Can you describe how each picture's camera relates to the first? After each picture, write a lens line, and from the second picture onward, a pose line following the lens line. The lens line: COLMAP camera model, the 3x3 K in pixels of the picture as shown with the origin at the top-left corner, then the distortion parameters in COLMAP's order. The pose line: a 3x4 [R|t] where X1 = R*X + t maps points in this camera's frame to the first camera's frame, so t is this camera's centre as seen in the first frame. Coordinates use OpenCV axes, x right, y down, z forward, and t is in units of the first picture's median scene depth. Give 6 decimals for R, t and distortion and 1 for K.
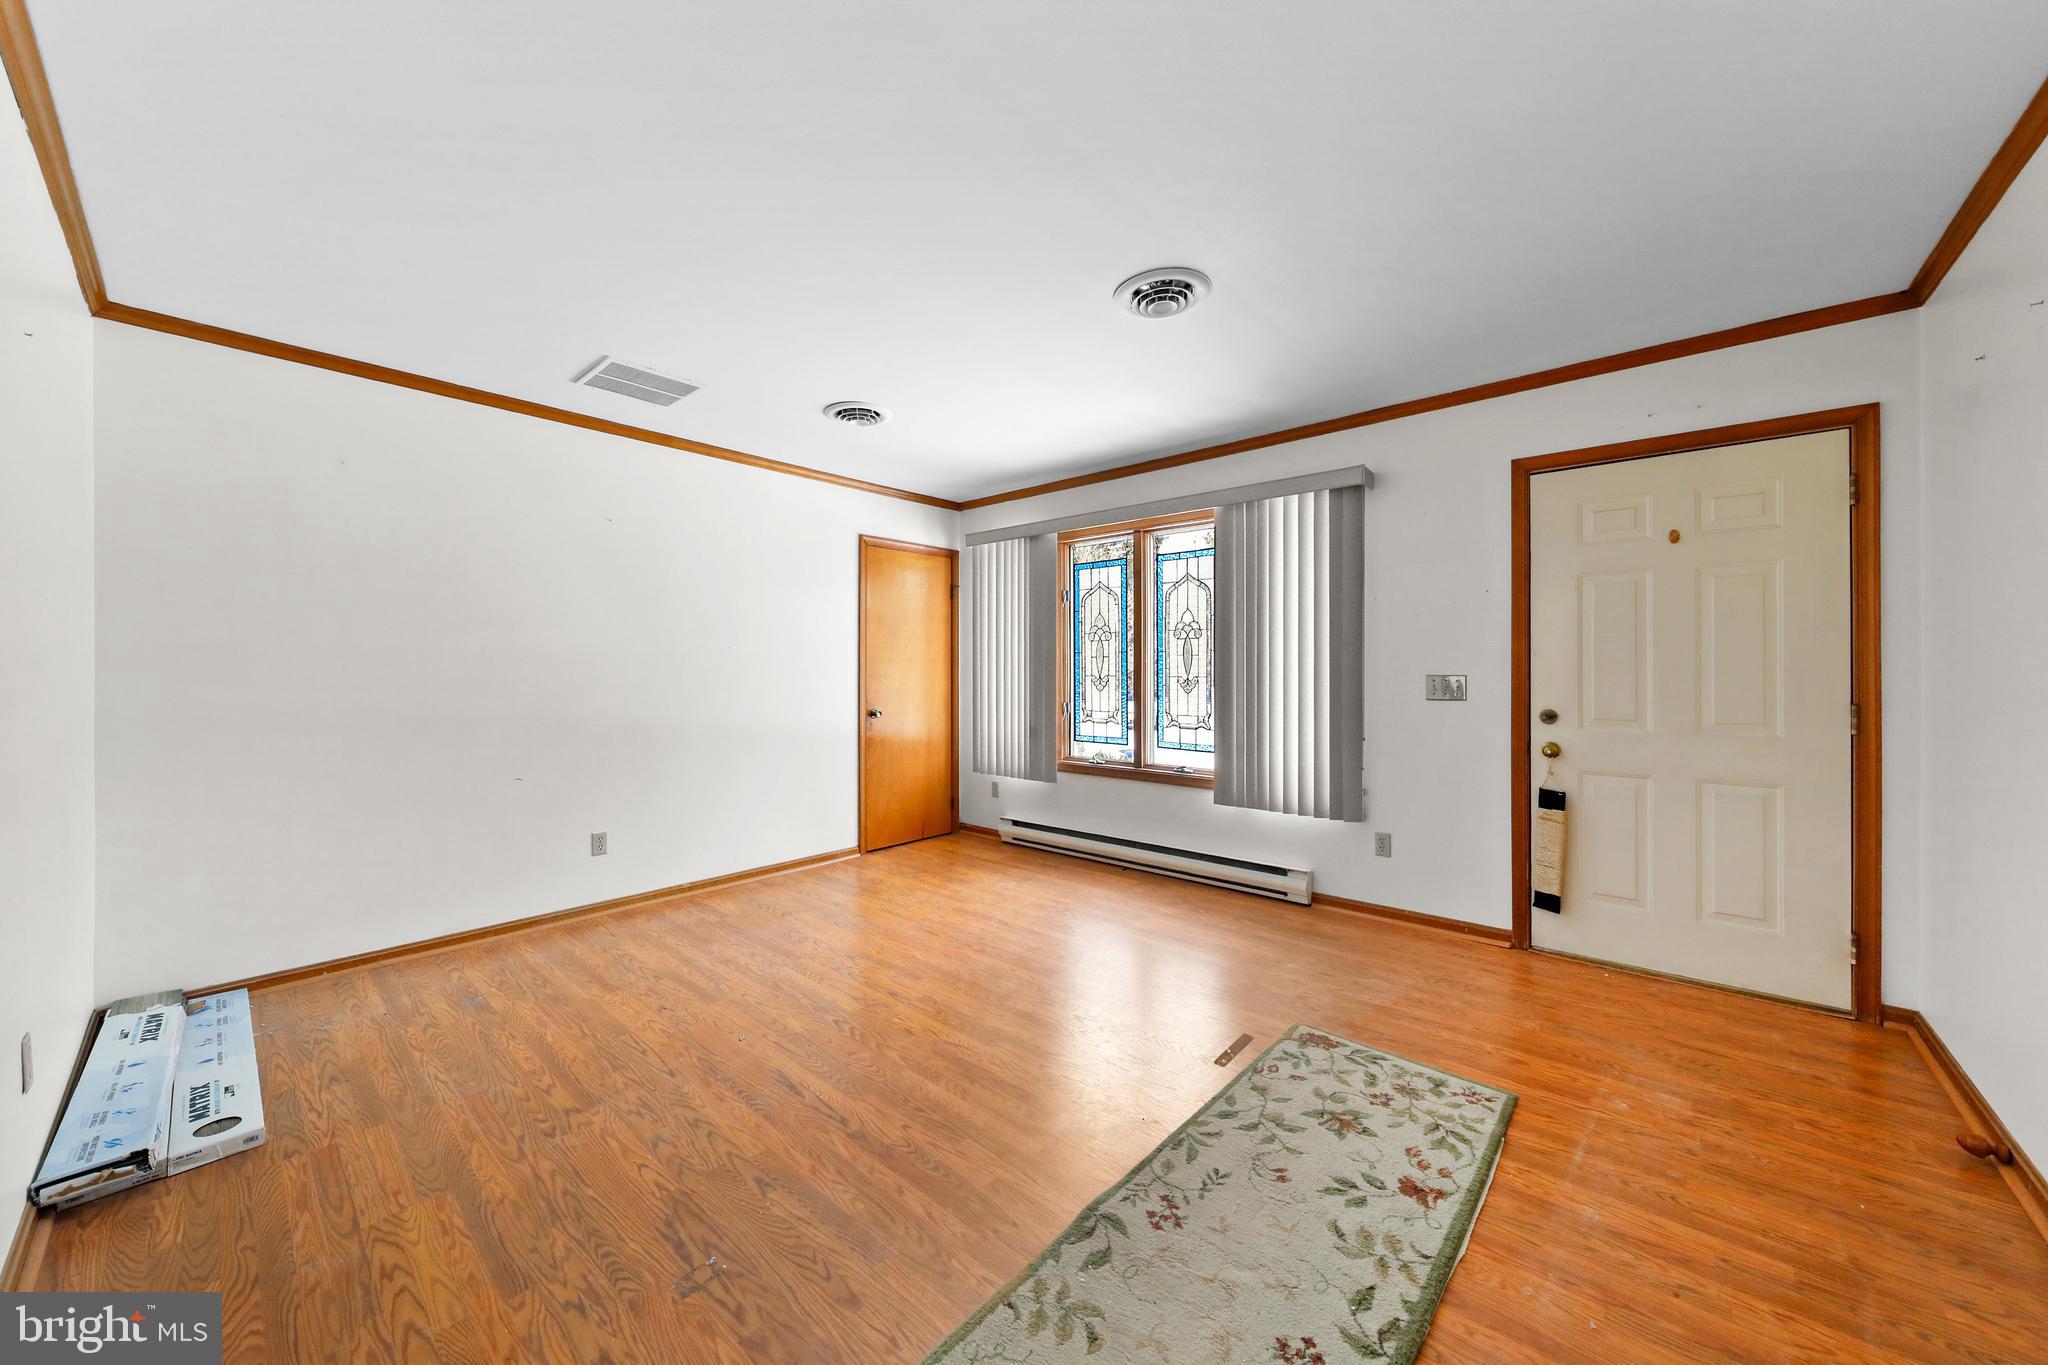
lens RADIAL K [[720.1, 0, 1020.8], [0, 720.1, 676.2], [0, 0, 1]] dist [-0.000360, -0.000248]
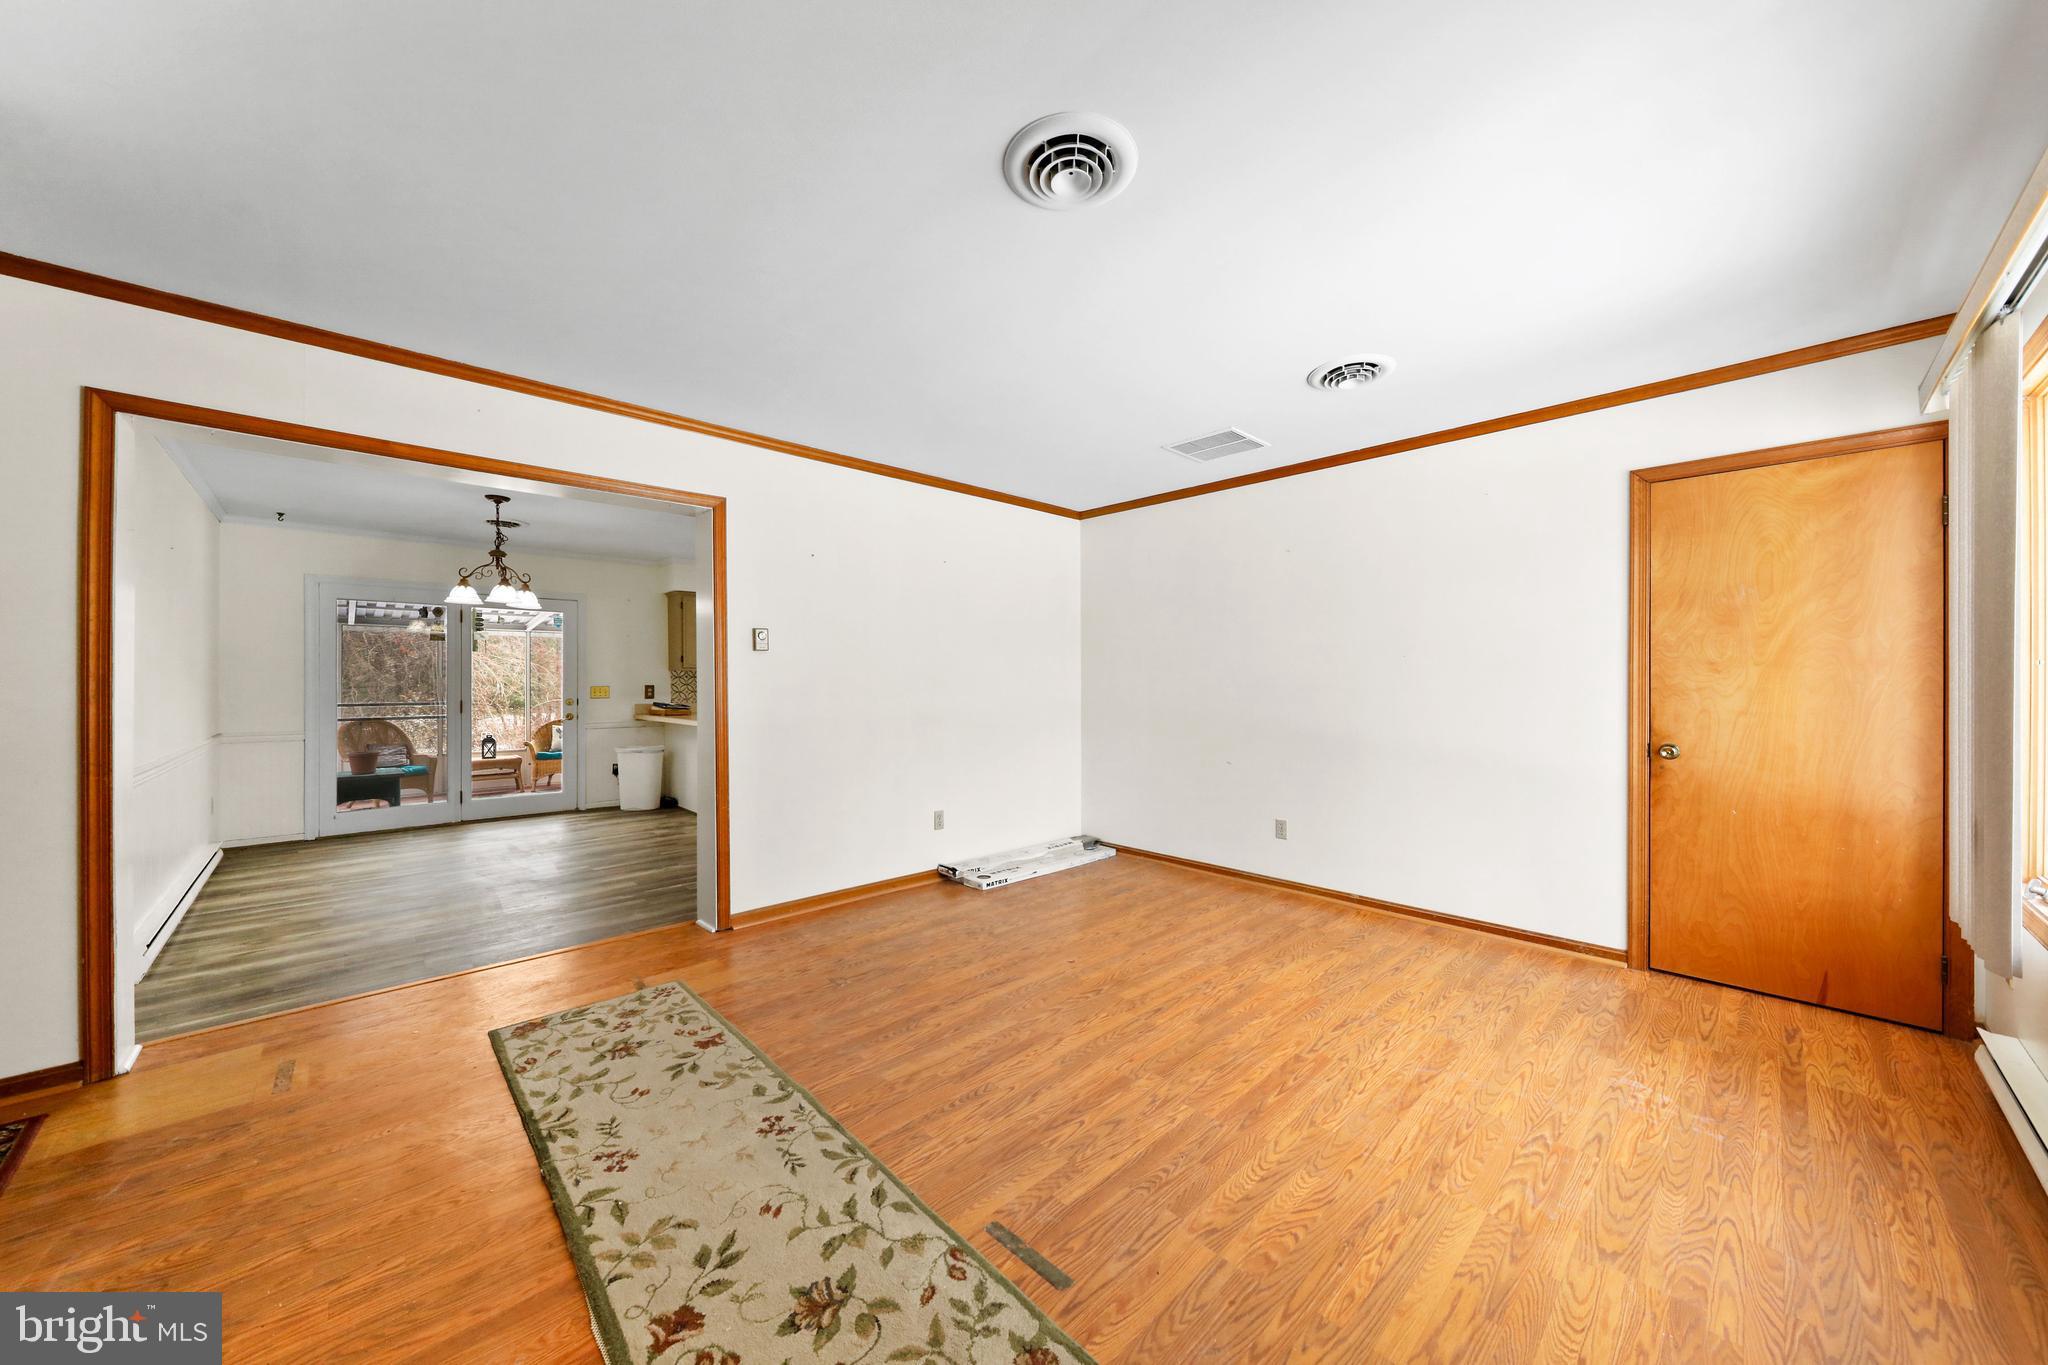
lens RADIAL K [[720.1, 0, 1020.8], [0, 720.1, 676.2], [0, 0, 1]] dist [-0.000360, -0.000248]
pose [[-0.083747, -0.005328, -0.996473, 1.020494], [-0.006112, 0.999970, -0.004833, -0.012063], [0.996468, 0.005686, -0.083777, 1.111121]]
